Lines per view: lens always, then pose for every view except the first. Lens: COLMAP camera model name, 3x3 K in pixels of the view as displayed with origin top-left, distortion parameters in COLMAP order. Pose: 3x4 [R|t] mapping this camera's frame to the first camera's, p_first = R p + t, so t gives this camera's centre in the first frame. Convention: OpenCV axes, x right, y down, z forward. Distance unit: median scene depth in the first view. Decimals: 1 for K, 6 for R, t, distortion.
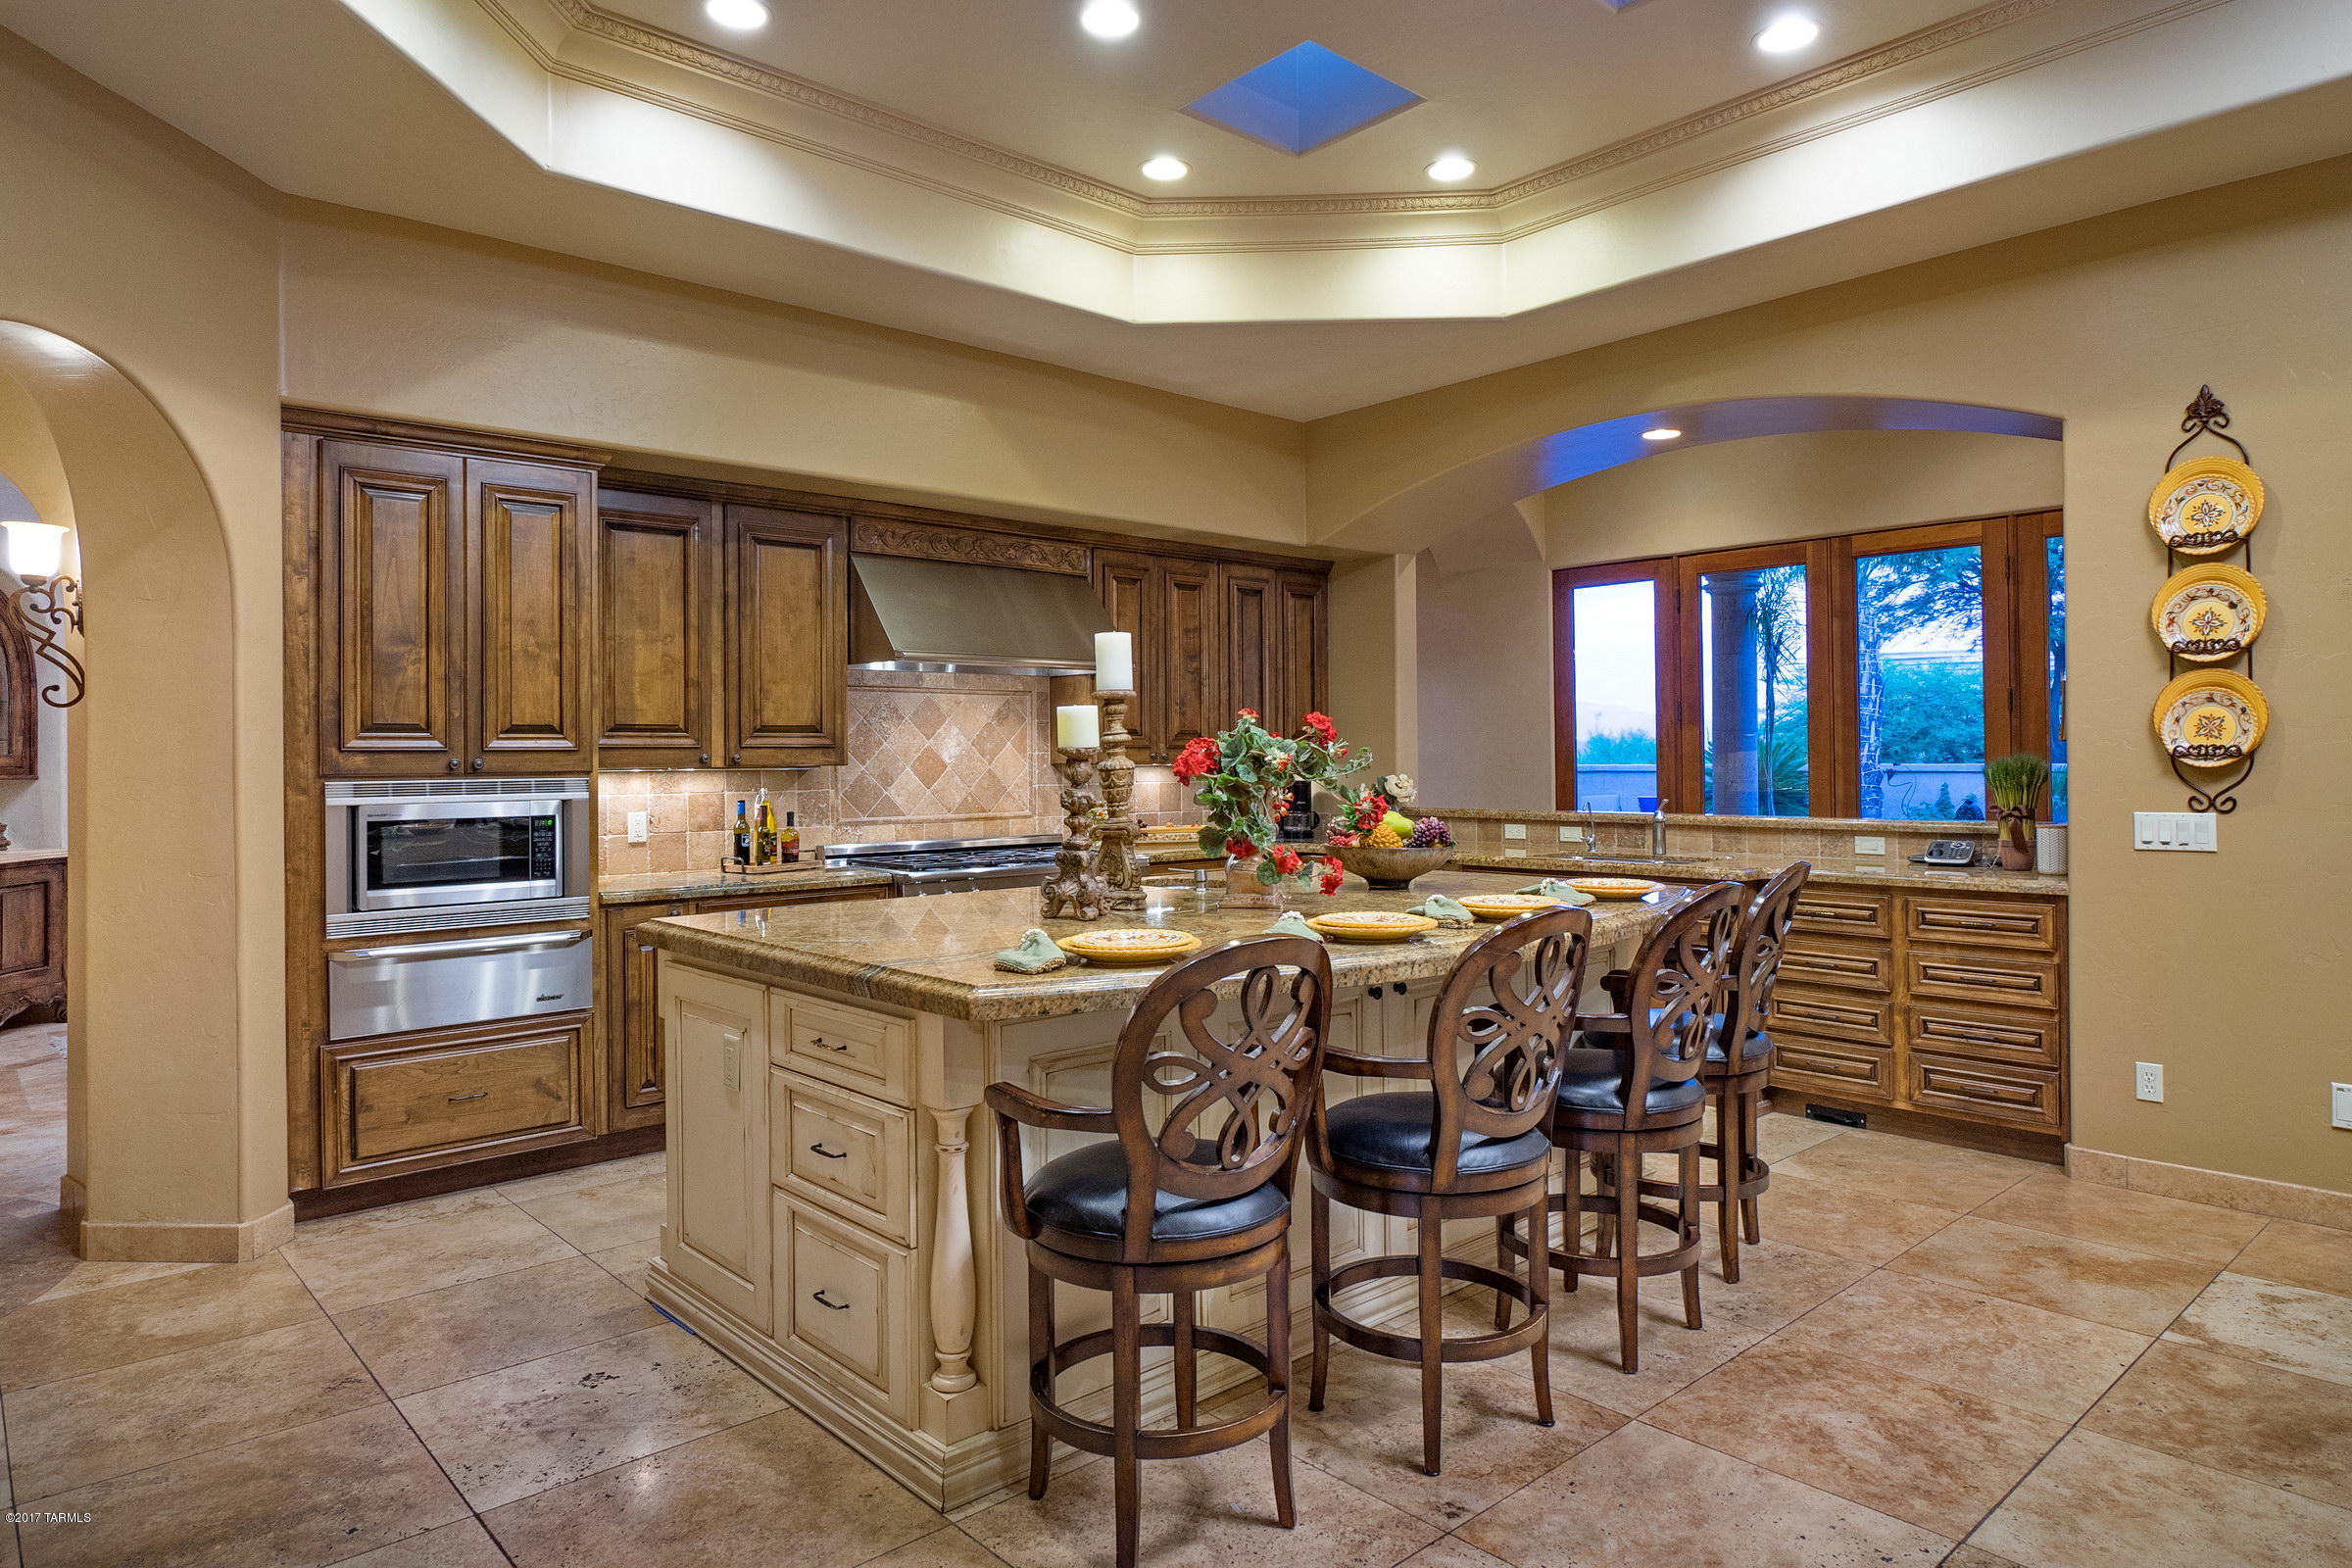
lens RADIAL K [[1412.6, 0, 1179.3], [0, 1412.6, 752.1], [0, 0, 1]] dist [0.025717, -0.000190]
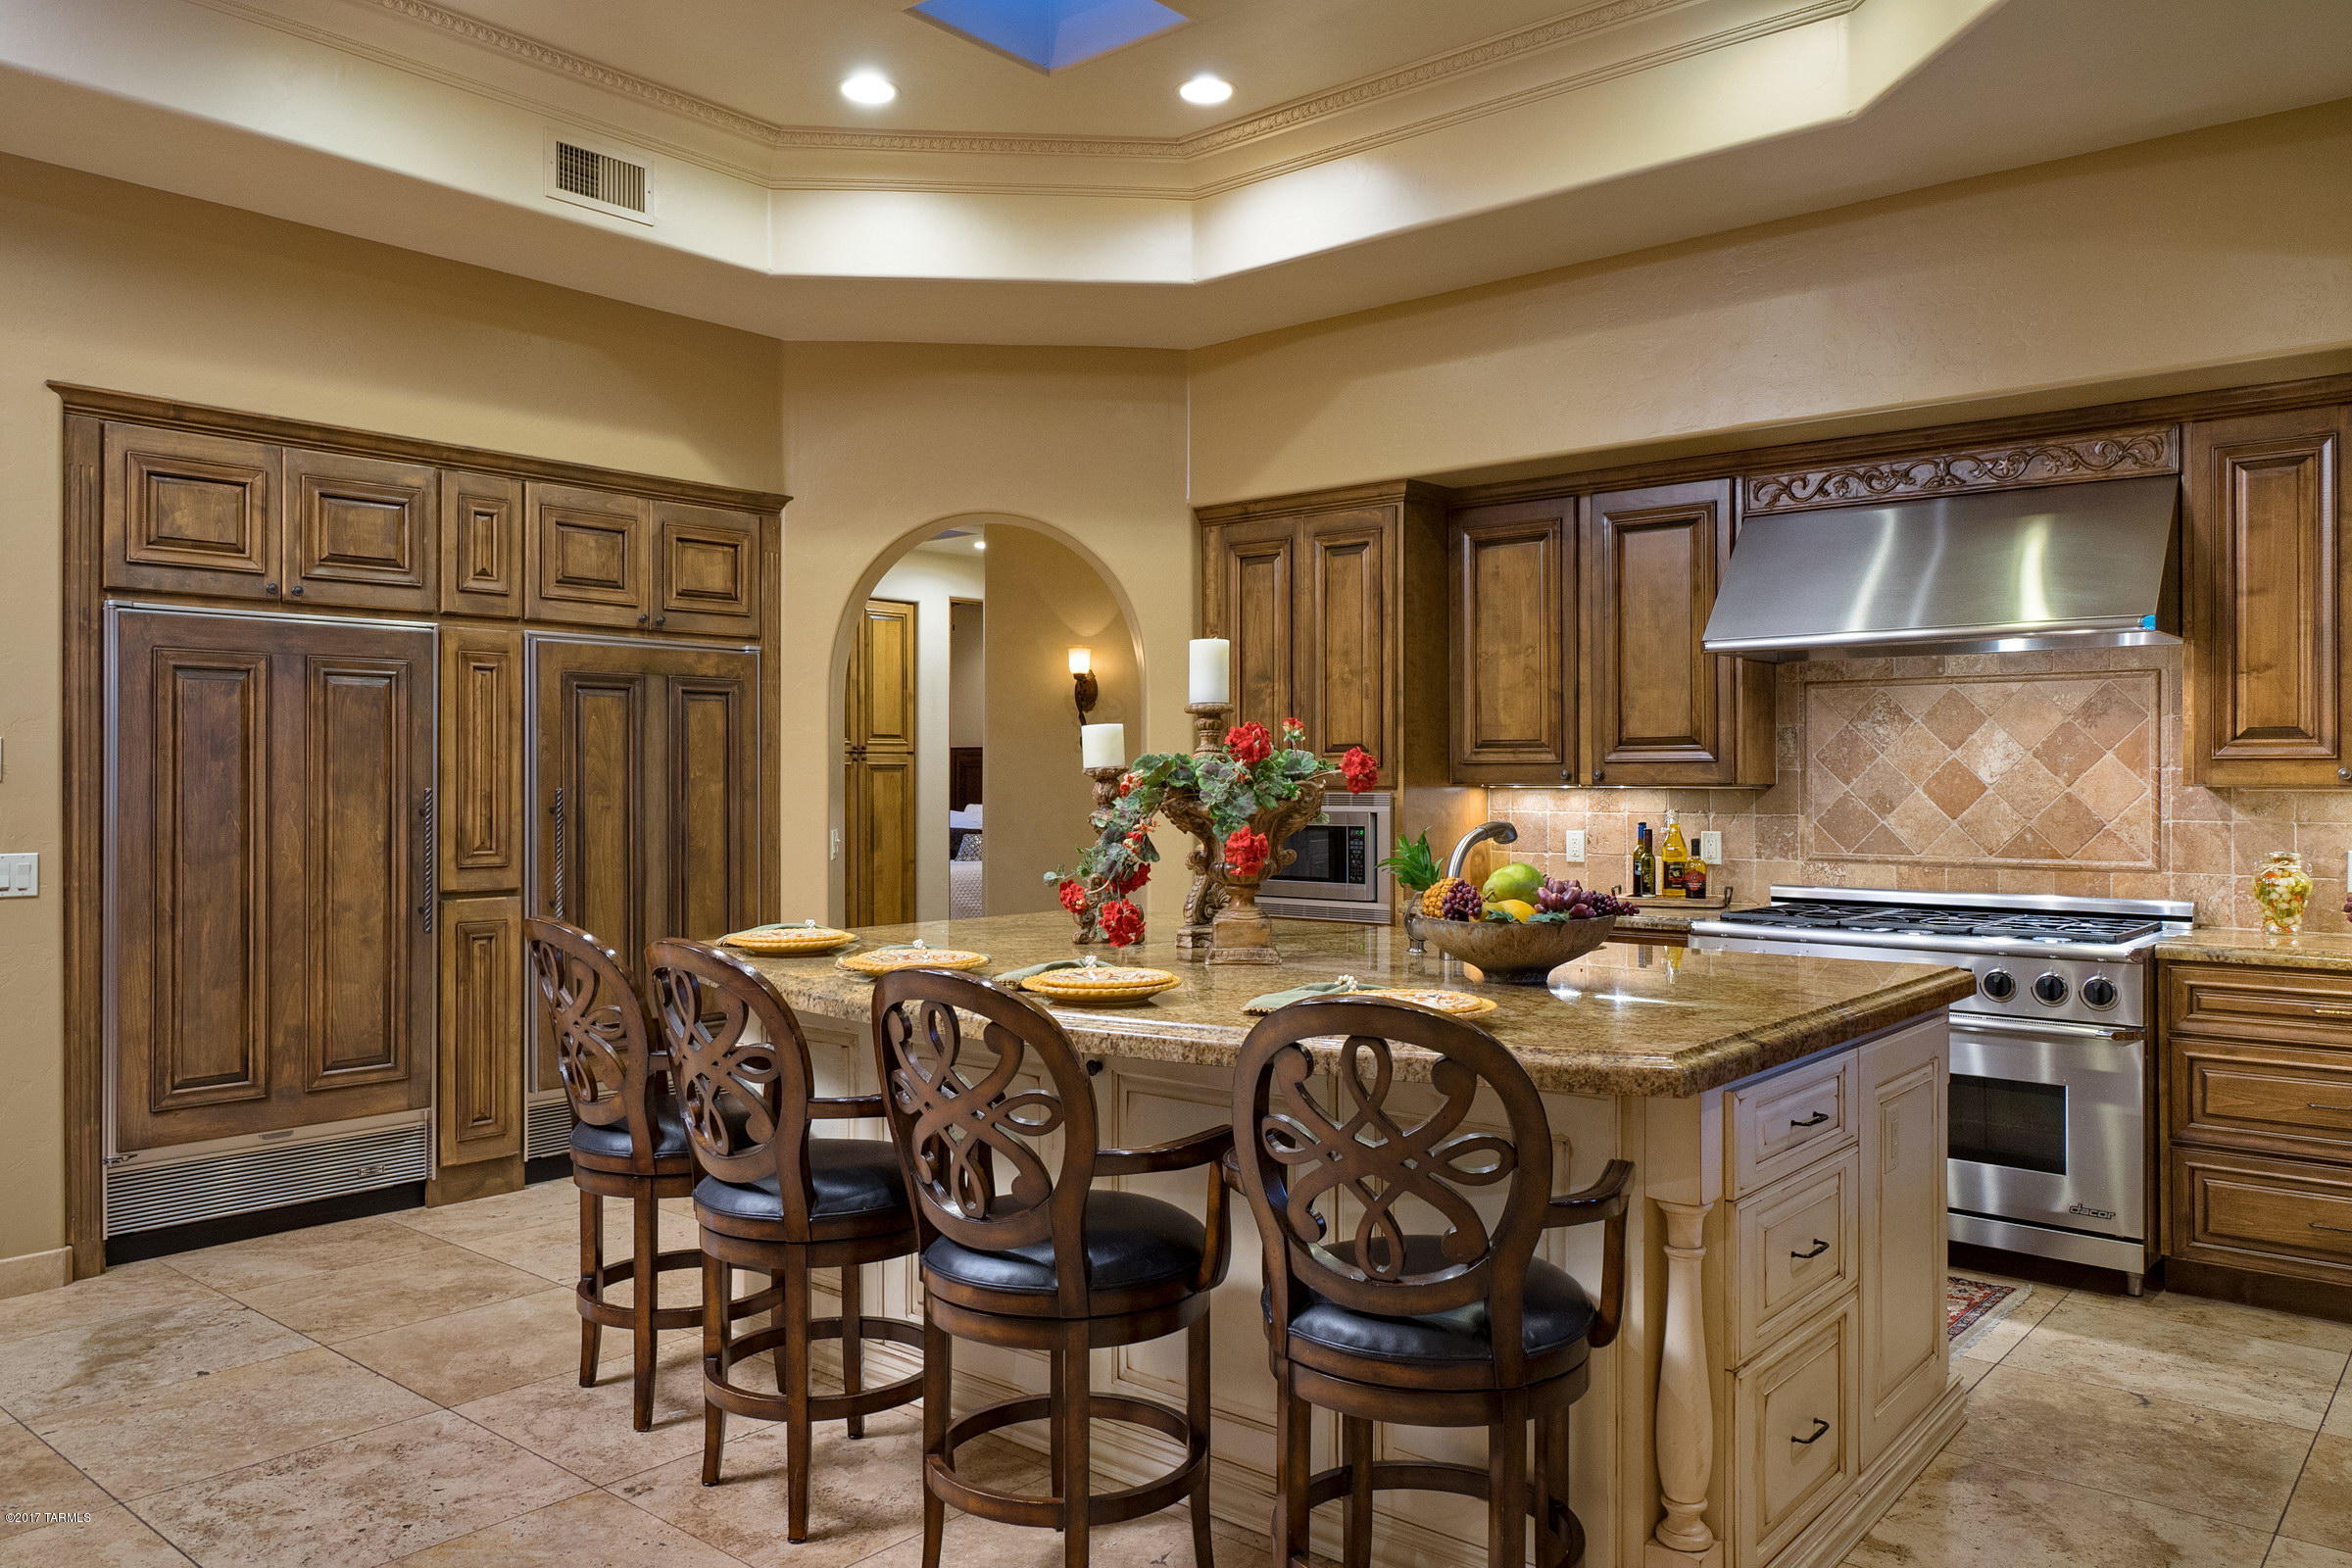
lens RADIAL K [[1676.2, 0, 1176.0], [0, 1676.2, 784.0], [0, 0, 1]] dist [0.000236, -0.000157]
pose [[0.138538, 0.013097, -0.990270, 0.696202], [0.004217, 0.999896, 0.013814, -0.005716], [0.990348, -0.006090, 0.138469, 0.576456]]
